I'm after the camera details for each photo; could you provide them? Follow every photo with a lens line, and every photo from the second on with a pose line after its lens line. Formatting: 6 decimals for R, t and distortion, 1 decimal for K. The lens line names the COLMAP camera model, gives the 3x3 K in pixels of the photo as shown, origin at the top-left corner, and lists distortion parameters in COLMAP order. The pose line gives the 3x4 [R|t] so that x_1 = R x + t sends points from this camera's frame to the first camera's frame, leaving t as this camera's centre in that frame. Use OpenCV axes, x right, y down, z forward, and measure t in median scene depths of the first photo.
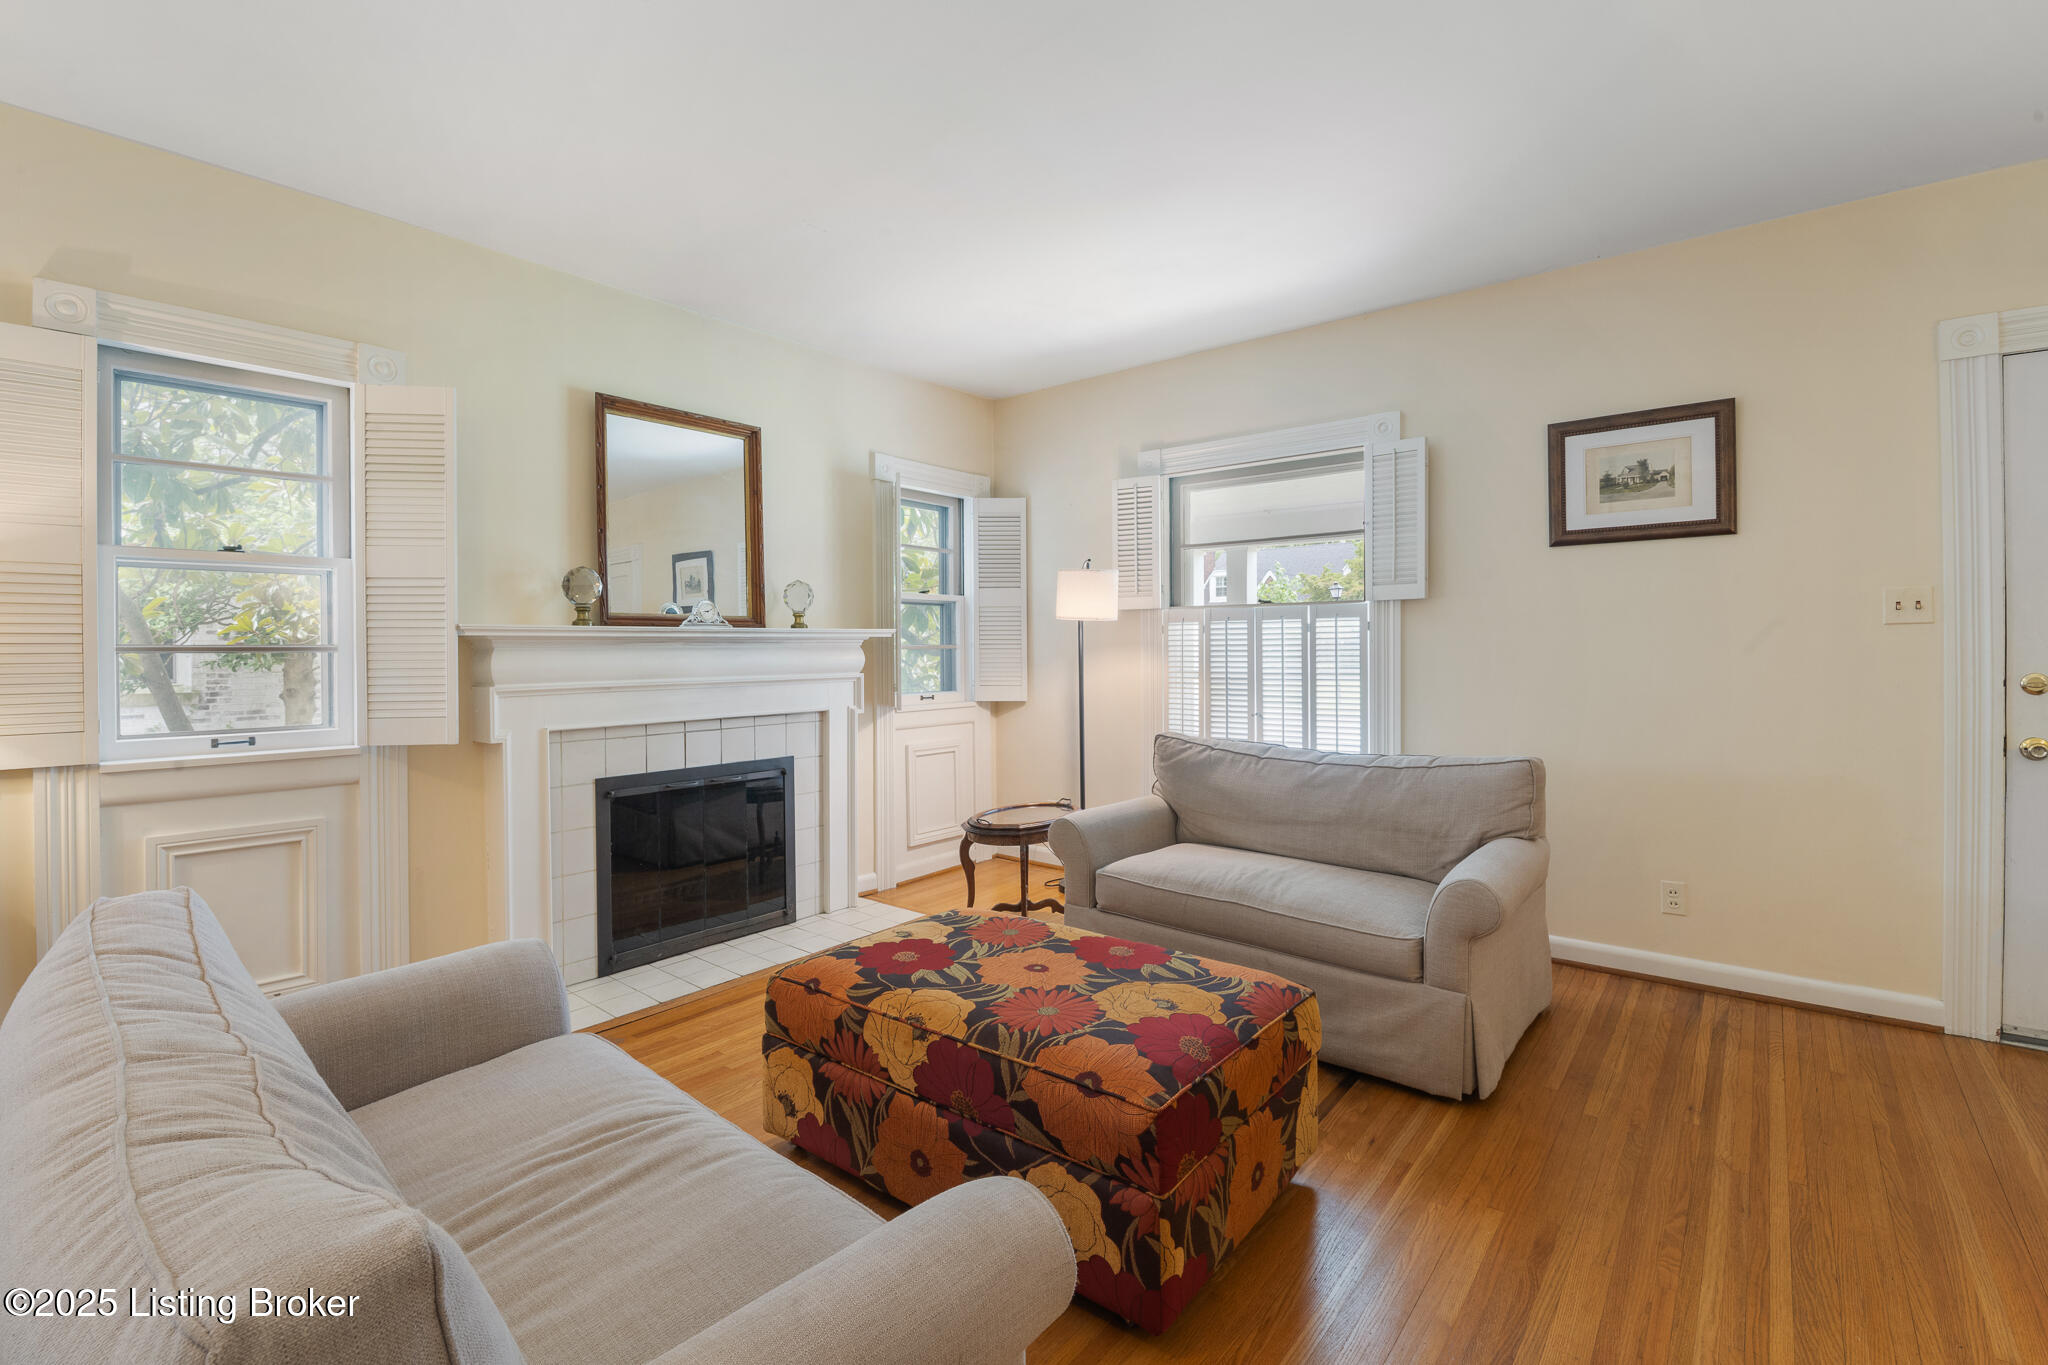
lens RADIAL K [[898.8, 0, 1020.3], [0, 898.8, 670.7], [0, 0, 1]] dist [-0.013352, -0.000275]
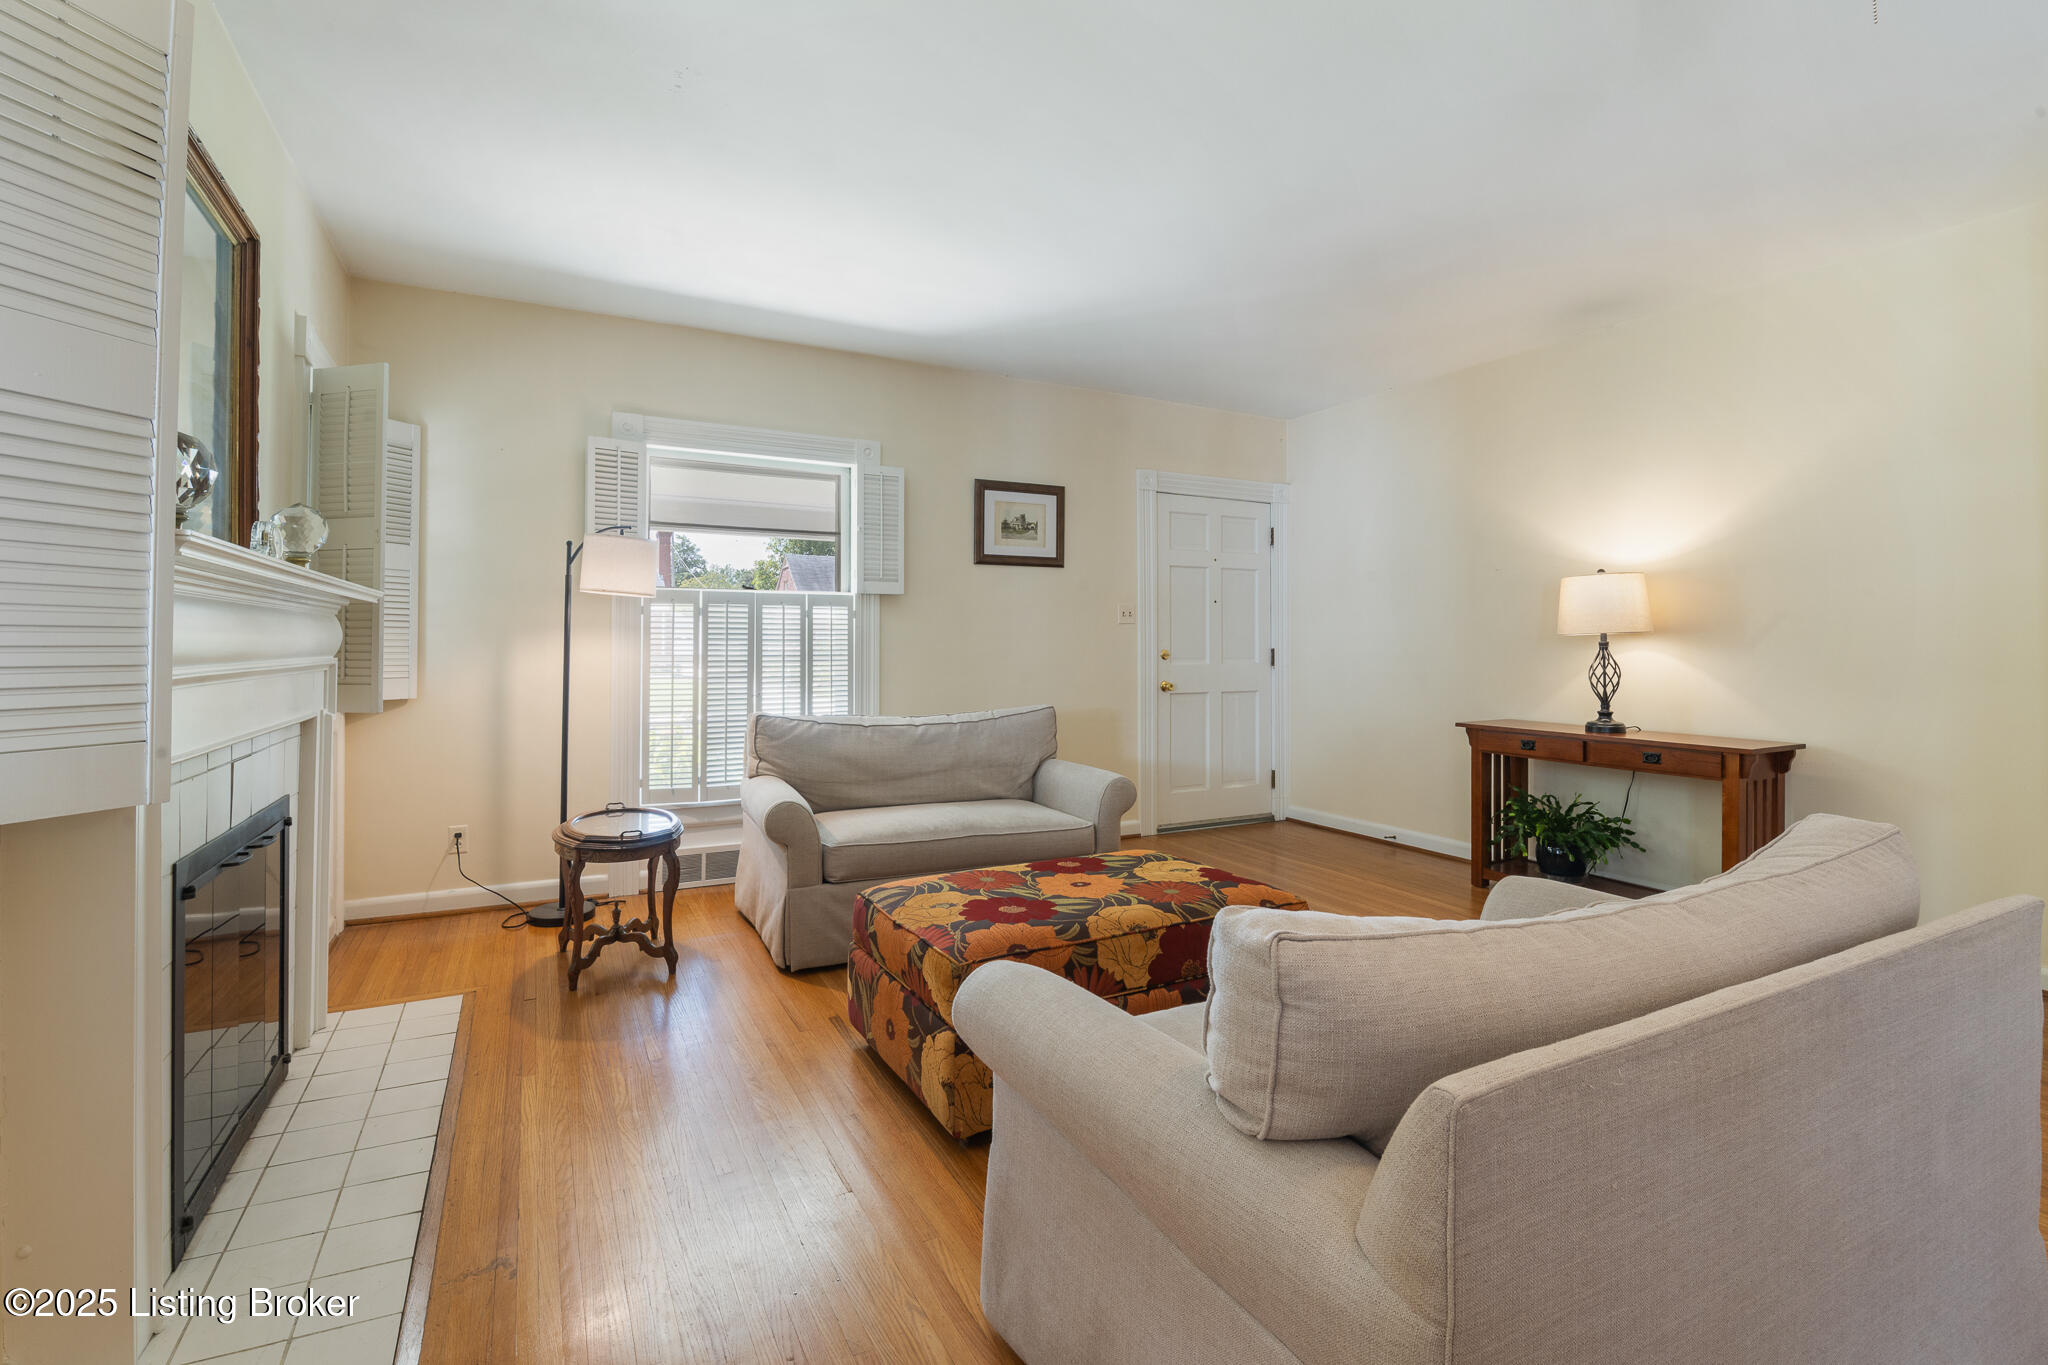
lens RADIAL K [[898.8, 0, 1024.8], [0, 898.8, 647.2], [0, 0, 1]] dist [-0.013352, -0.000275]
pose [[0.404521, 0.006194, 0.914508, -0.688668], [0.017373, 0.999745, -0.014456, 0.016532], [-0.914364, 0.021736, 0.404310, 0.349377]]
